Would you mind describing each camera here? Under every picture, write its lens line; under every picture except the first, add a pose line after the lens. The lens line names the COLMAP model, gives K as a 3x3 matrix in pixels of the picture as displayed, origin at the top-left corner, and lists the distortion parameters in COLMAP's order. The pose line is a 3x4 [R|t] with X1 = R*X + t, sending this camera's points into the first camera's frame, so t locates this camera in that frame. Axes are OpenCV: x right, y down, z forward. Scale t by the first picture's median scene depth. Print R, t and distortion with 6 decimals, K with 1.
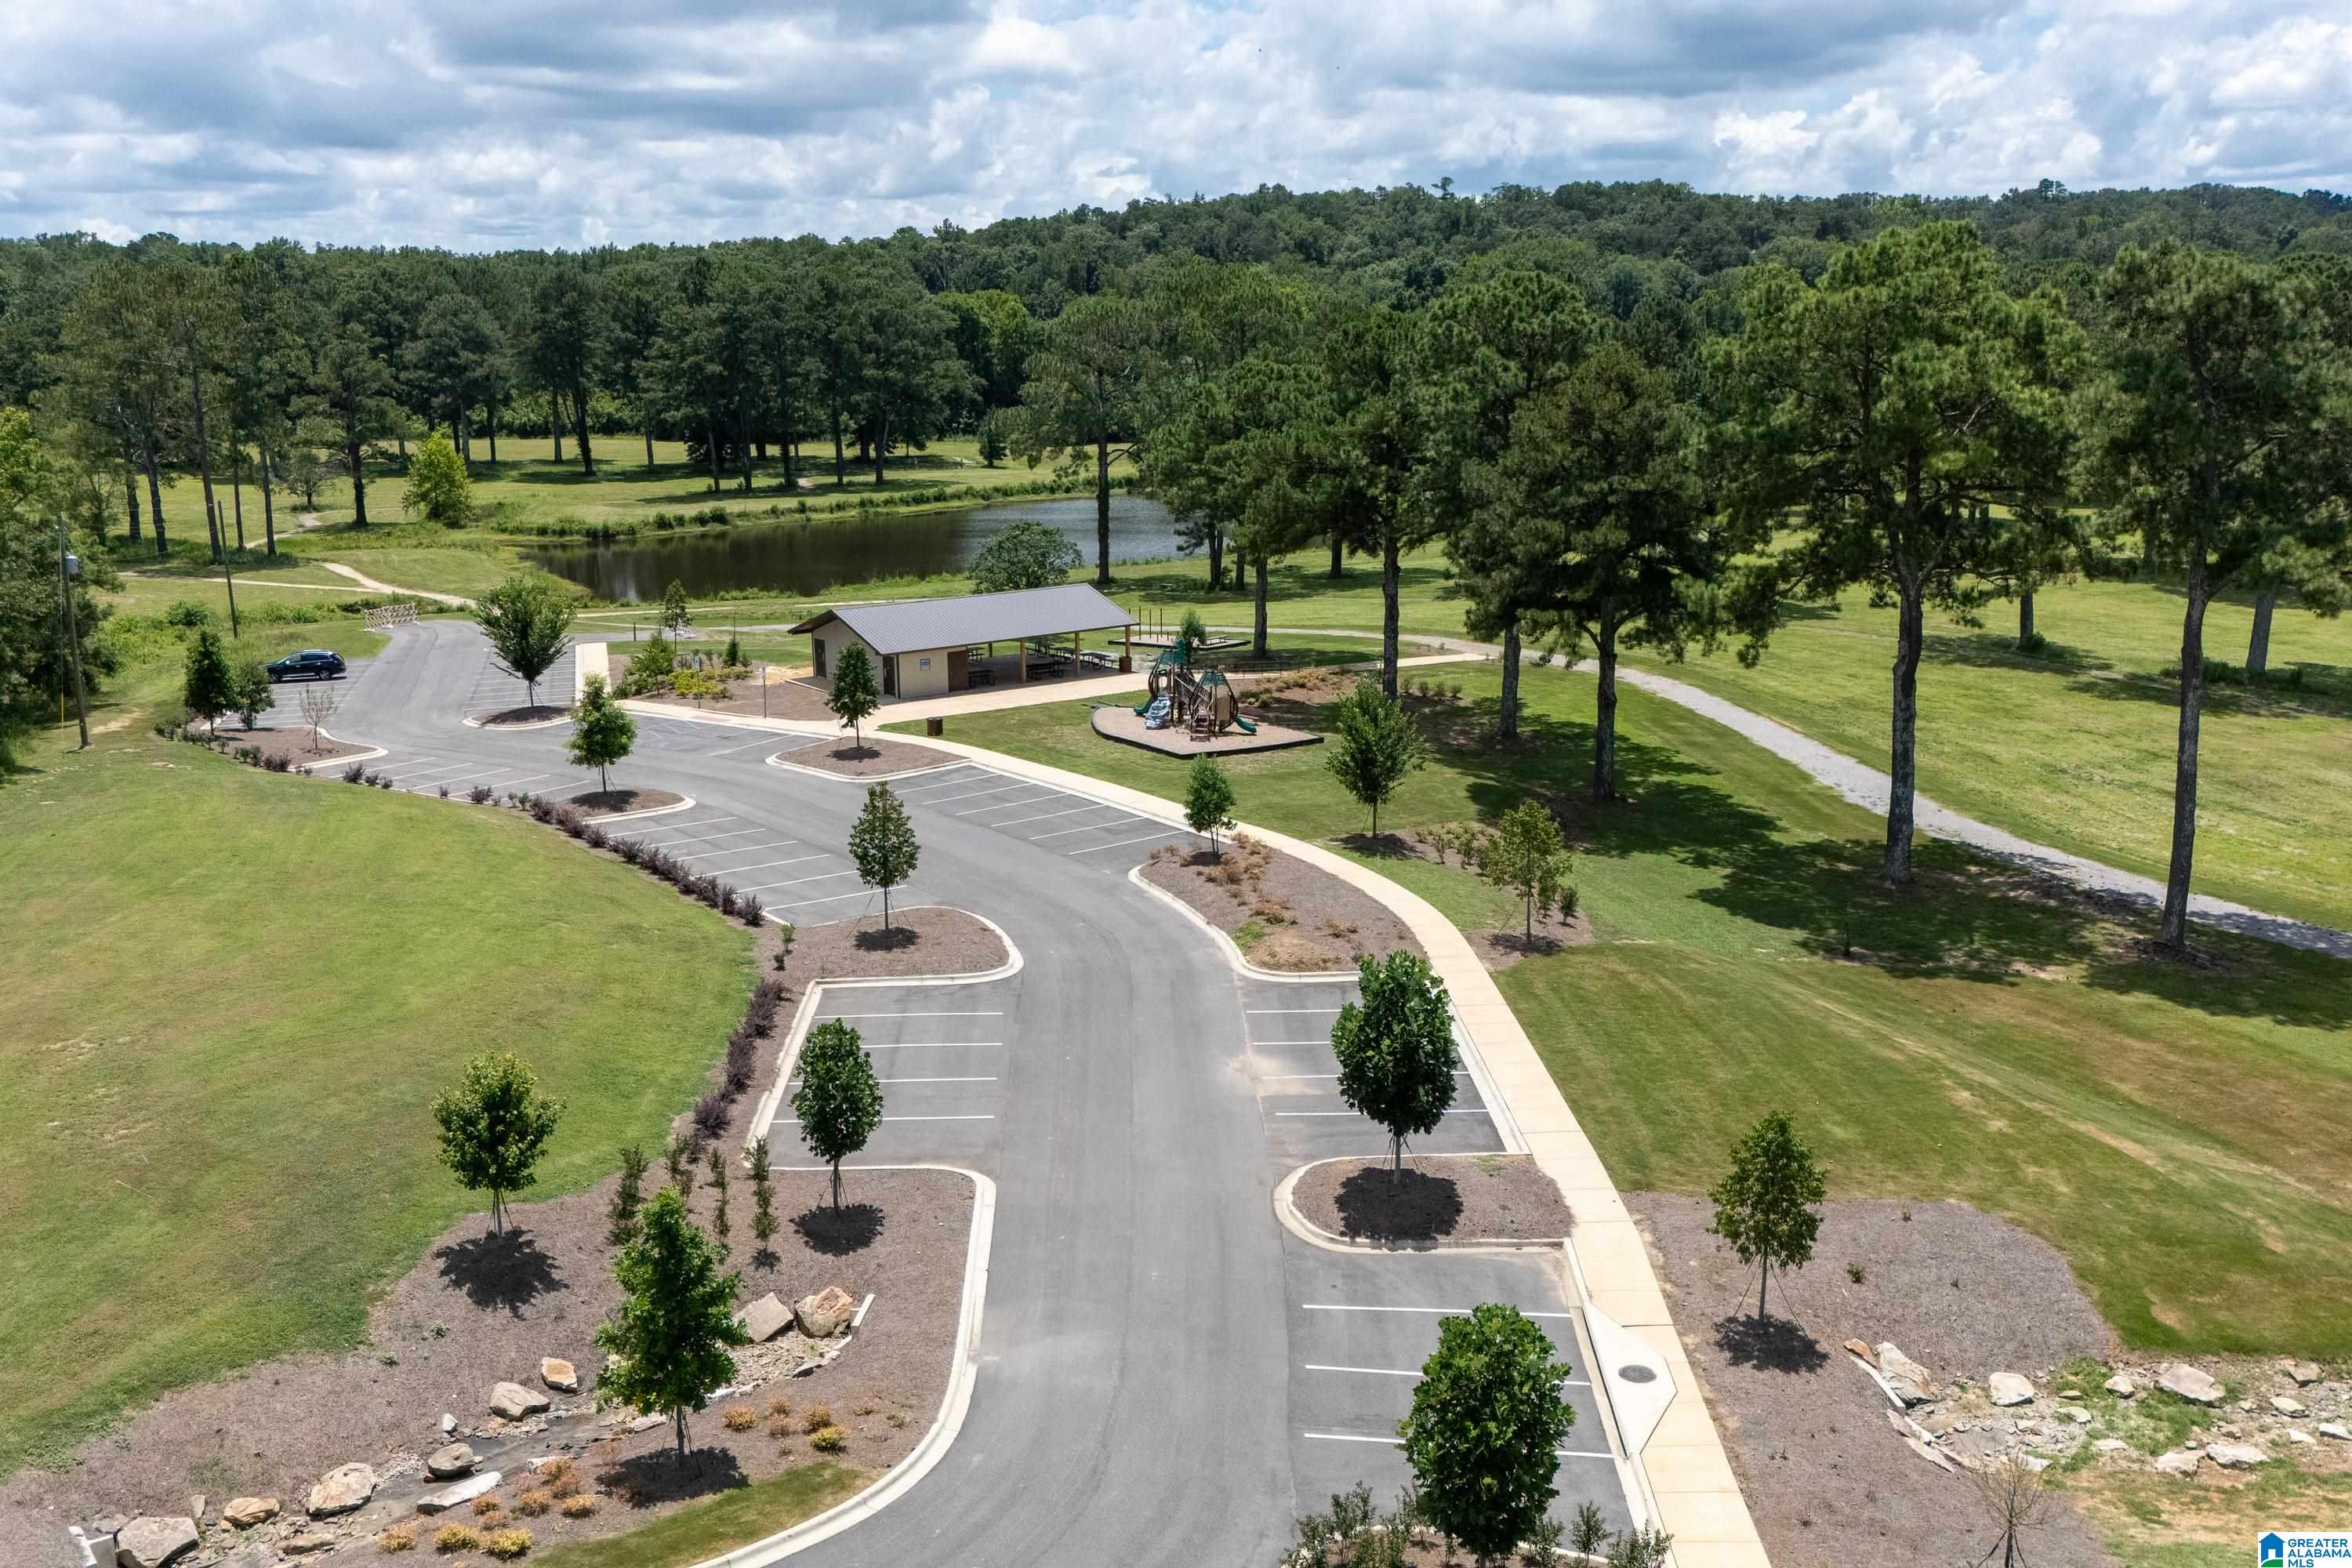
lens RADIAL K [[1987.7, 0, 1219.0], [0, 1987.7, 833.8], [0, 0, 1]] dist [0.150415, -0.239672]
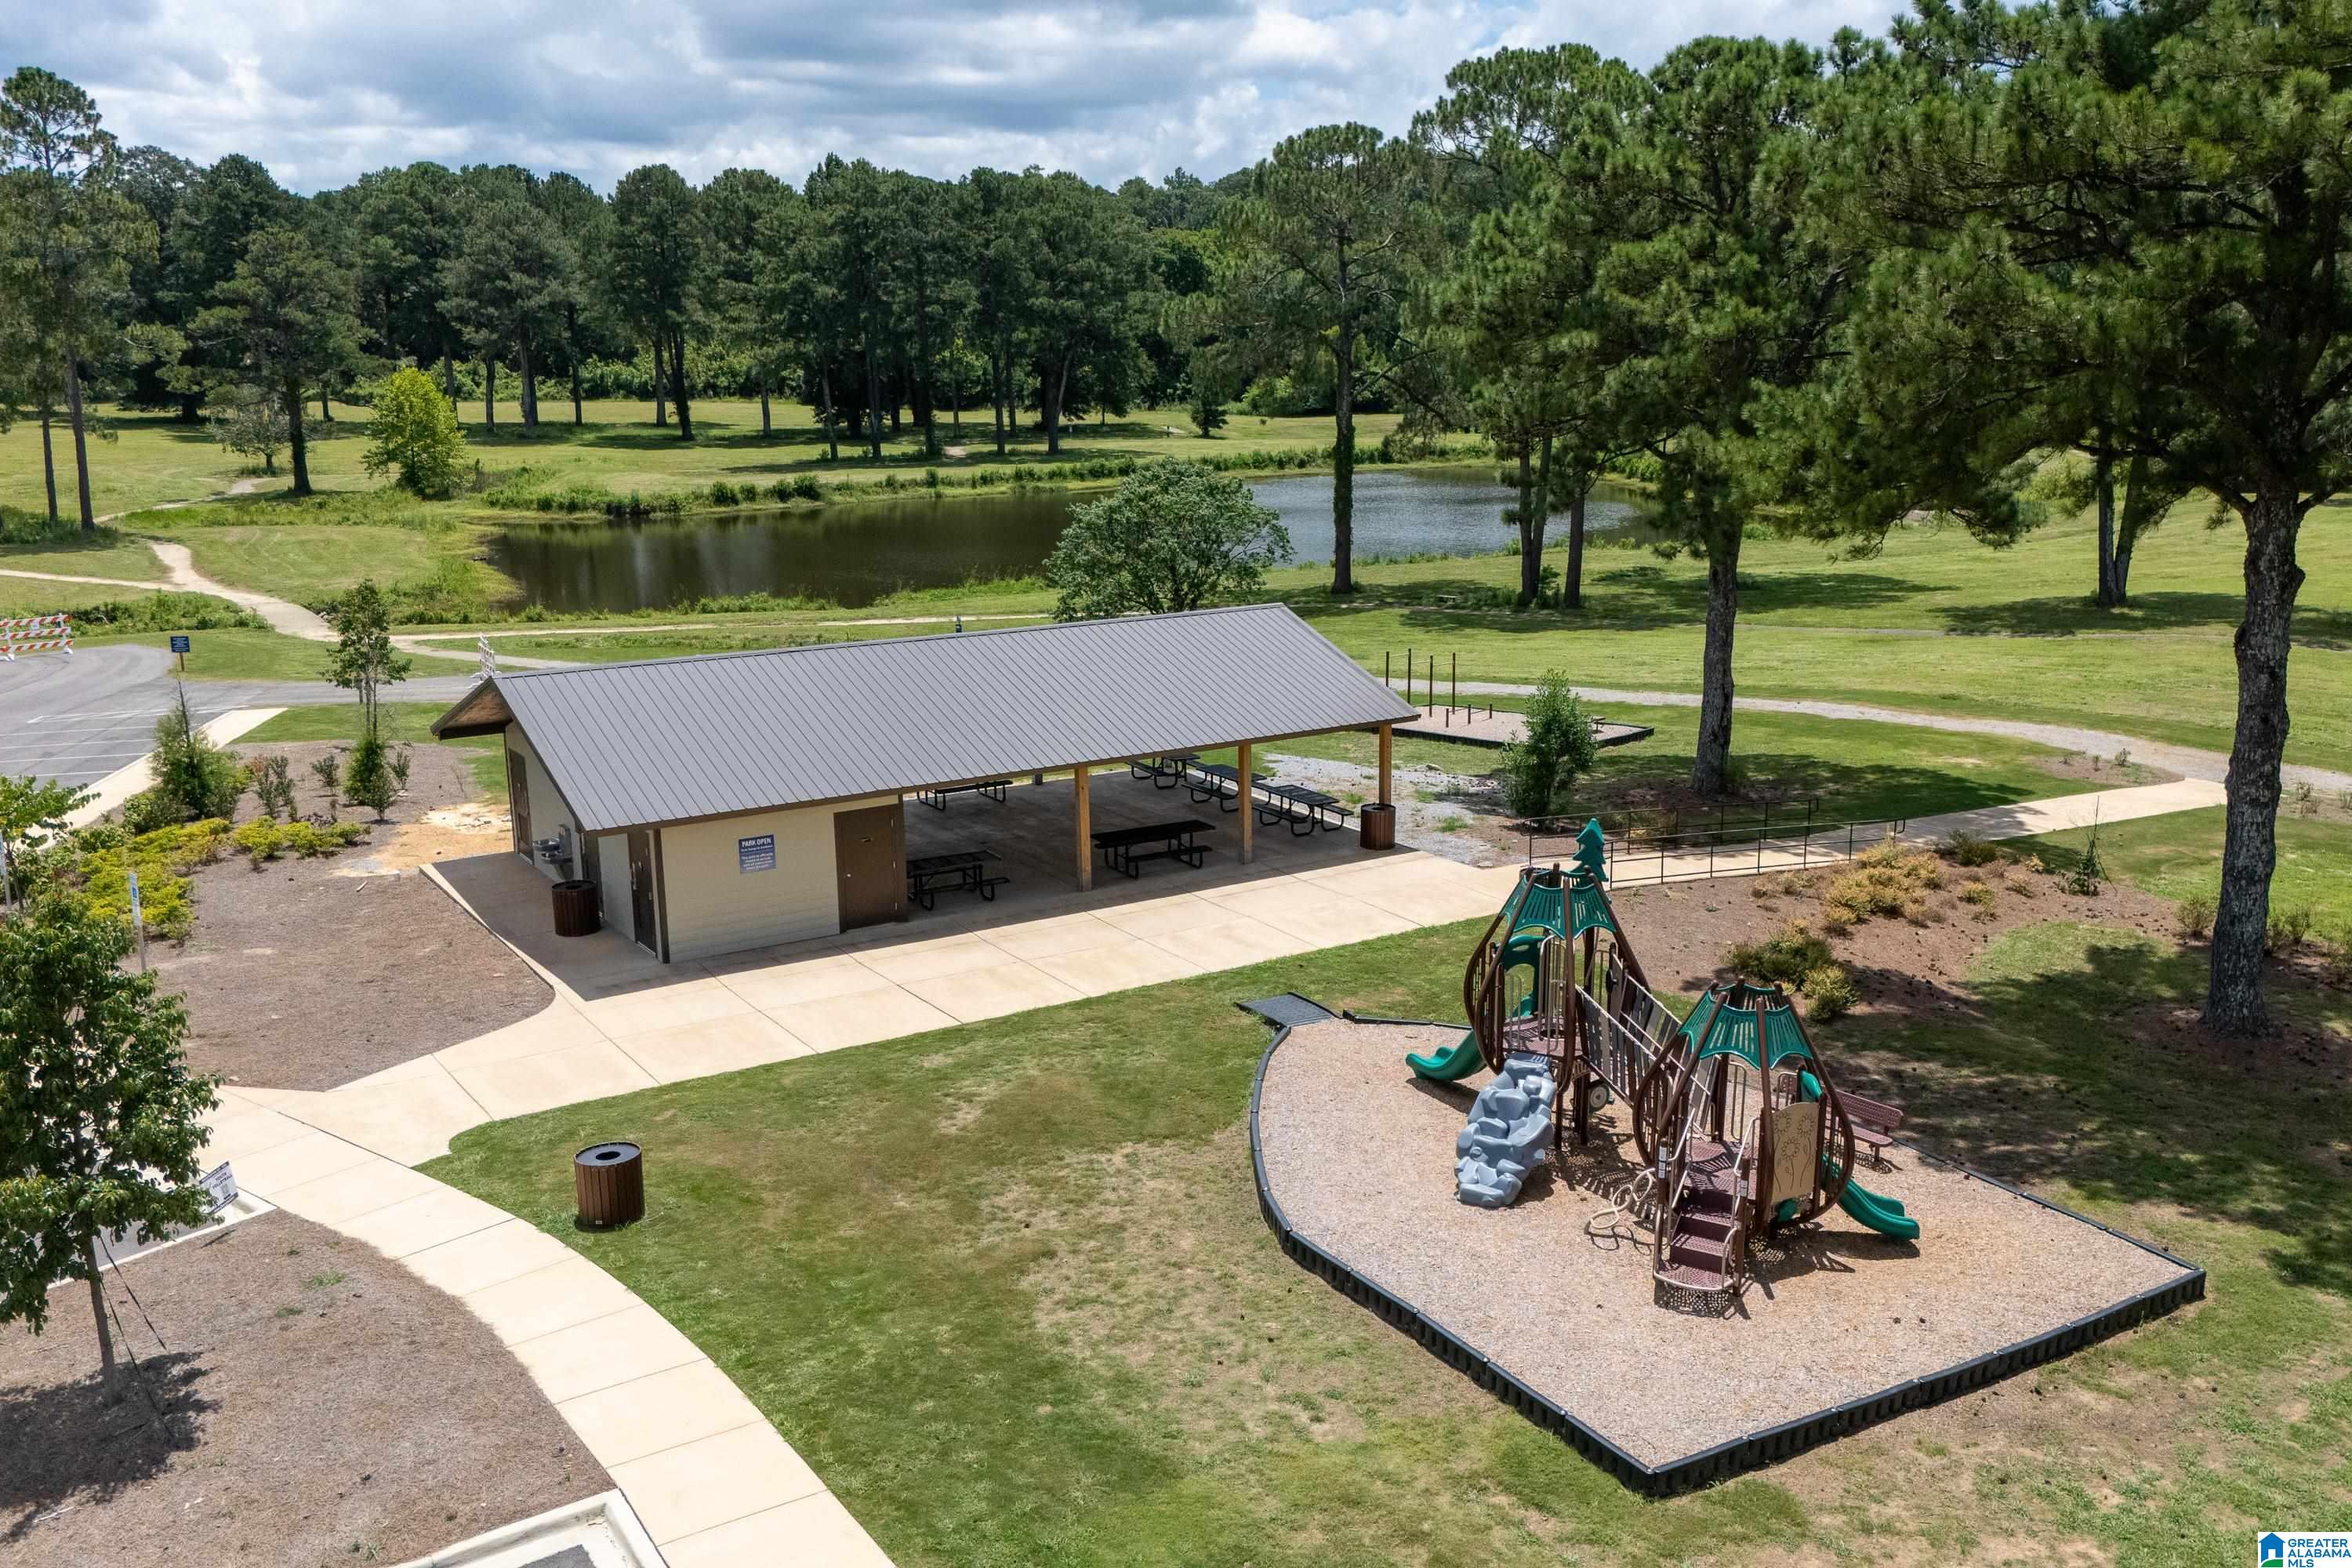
lens RADIAL K [[2011.5, 0, 1361.6], [0, 2011.5, 823.1], [0, 0, 1]] dist [0.089914, -0.064988]
pose [[0.998495, 0.021724, -0.050357, -0.013158], [-0.022120, 0.999729, -0.007311, -0.034741], [0.050184, 0.008414, 0.998705, 0.263695]]
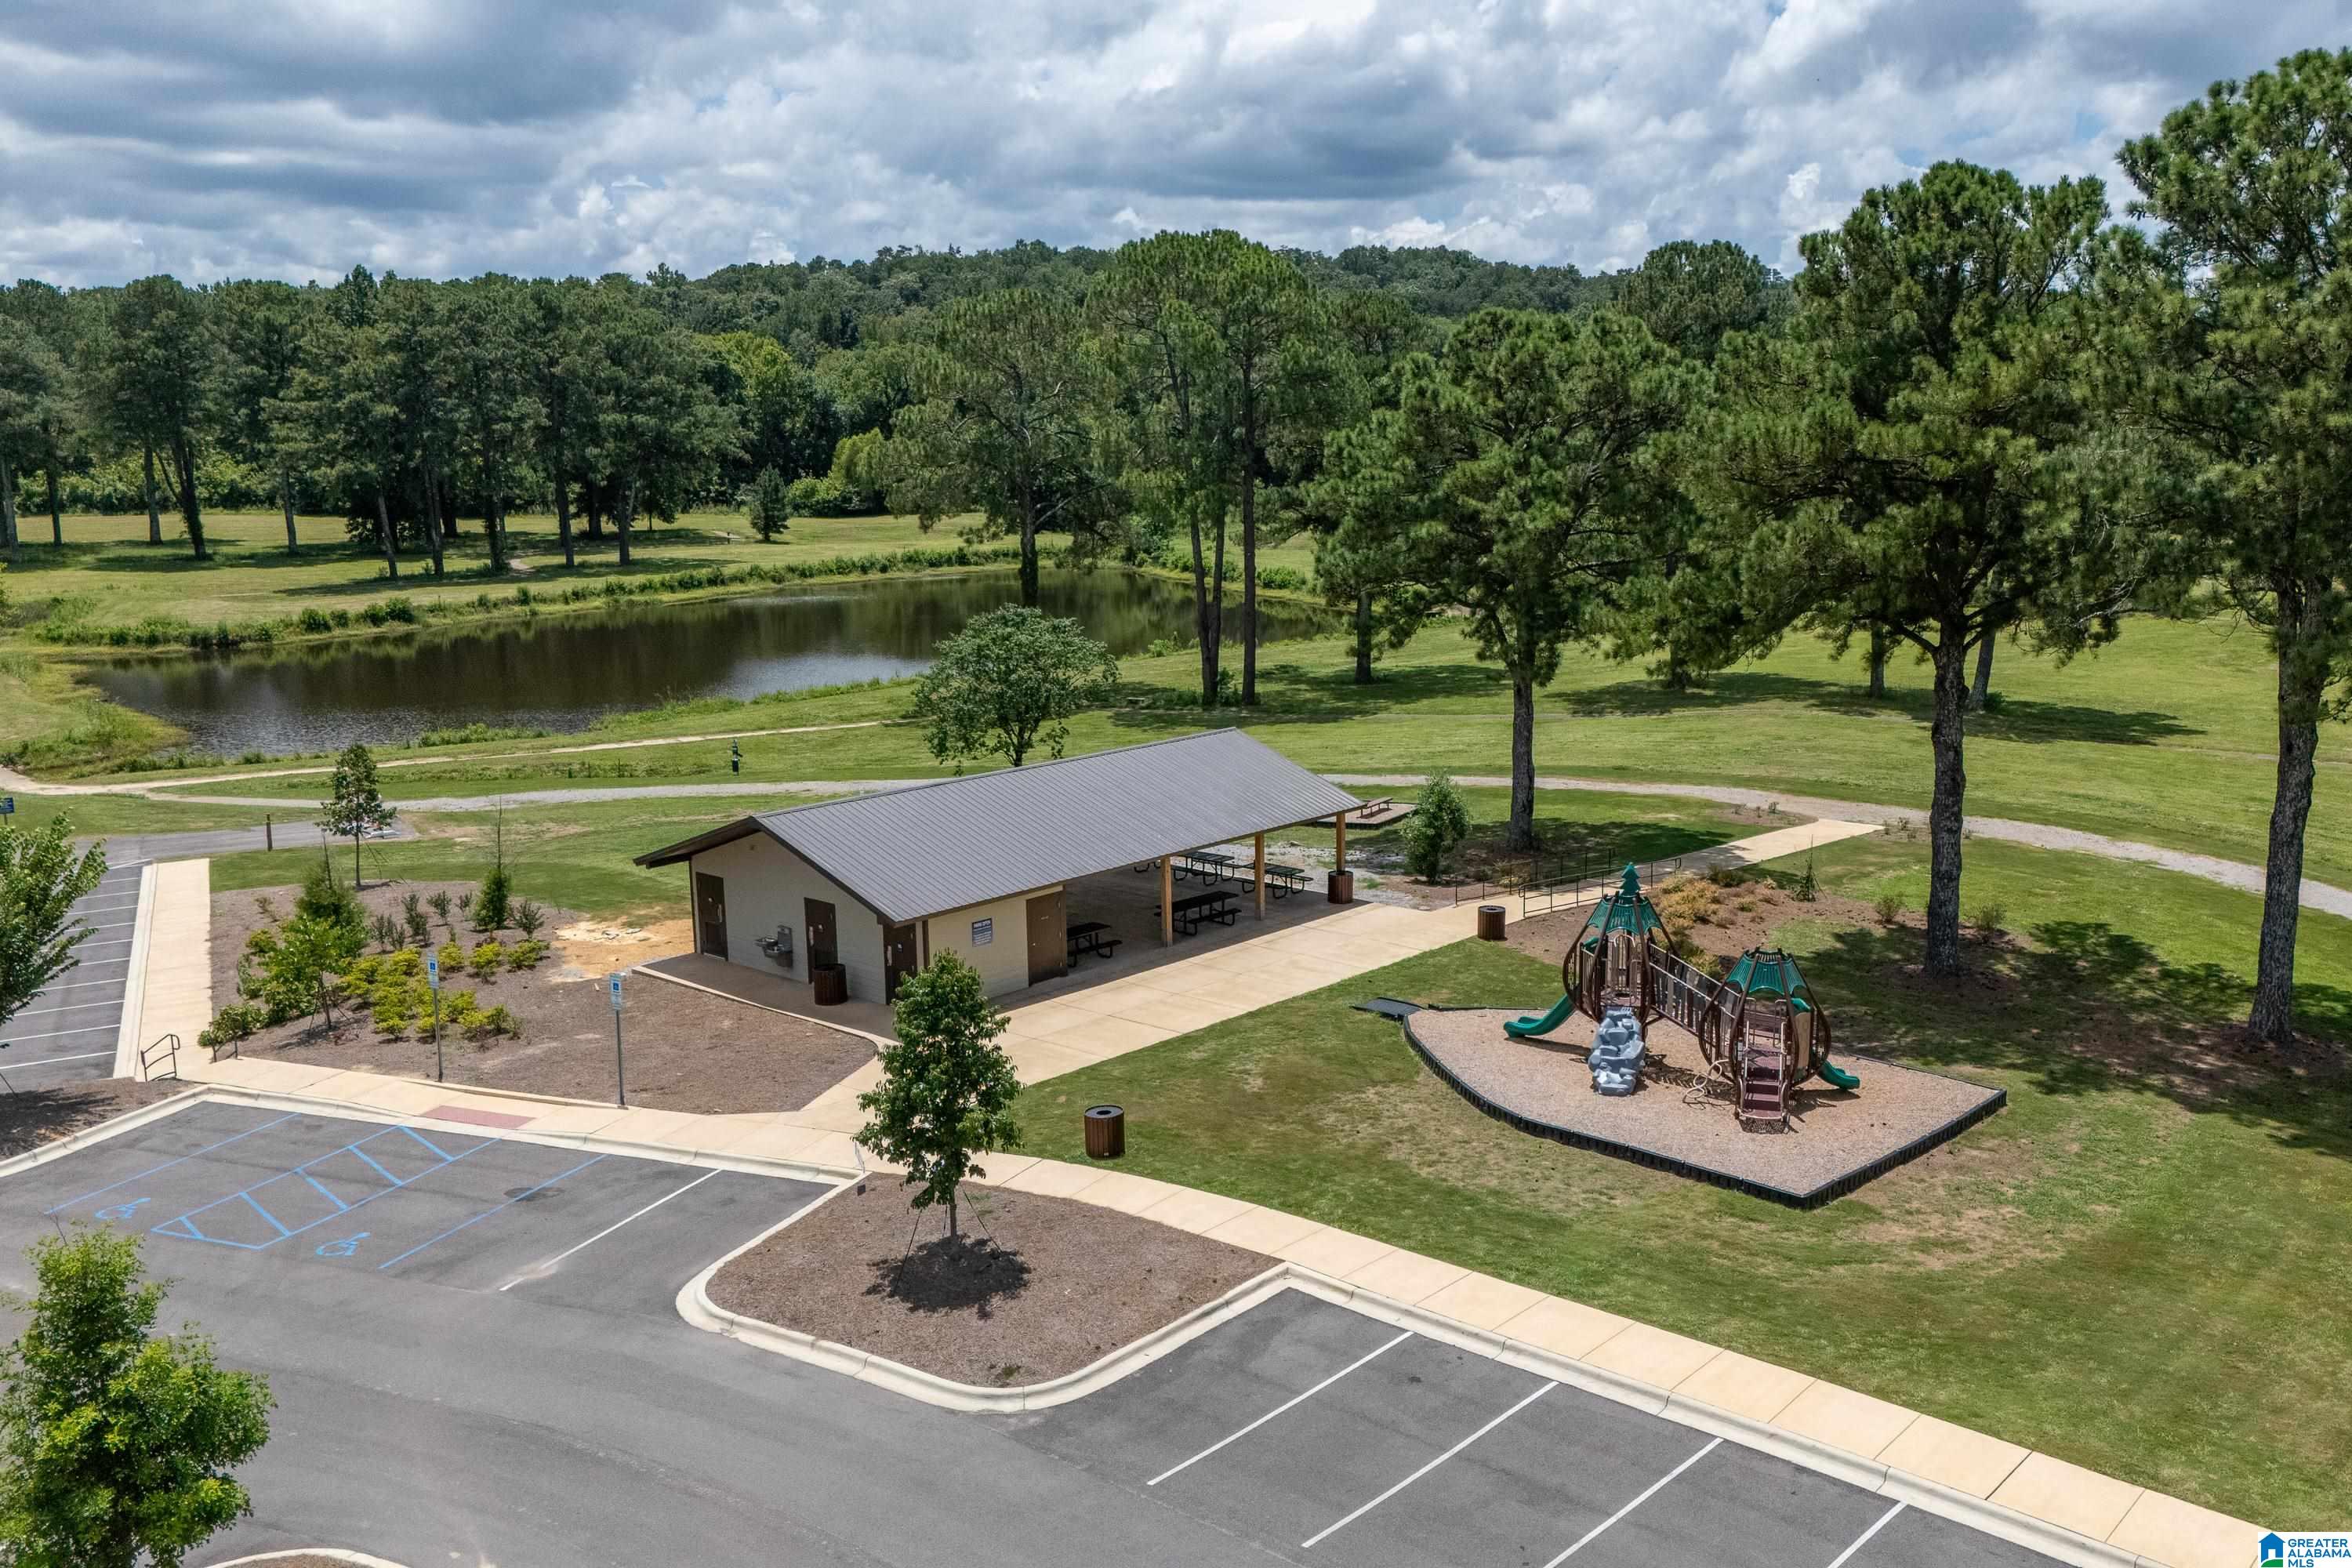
lens RADIAL K [[2011.5, 0, 1361.6], [0, 2011.5, 823.1], [0, 0, 1]] dist [0.089914, -0.064988]
pose [[0.978609, -0.040136, 0.201777, -0.059800], [0.049481, 0.997913, -0.041485, -0.033489], [-0.199690, 0.050582, 0.978553, 0.209574]]
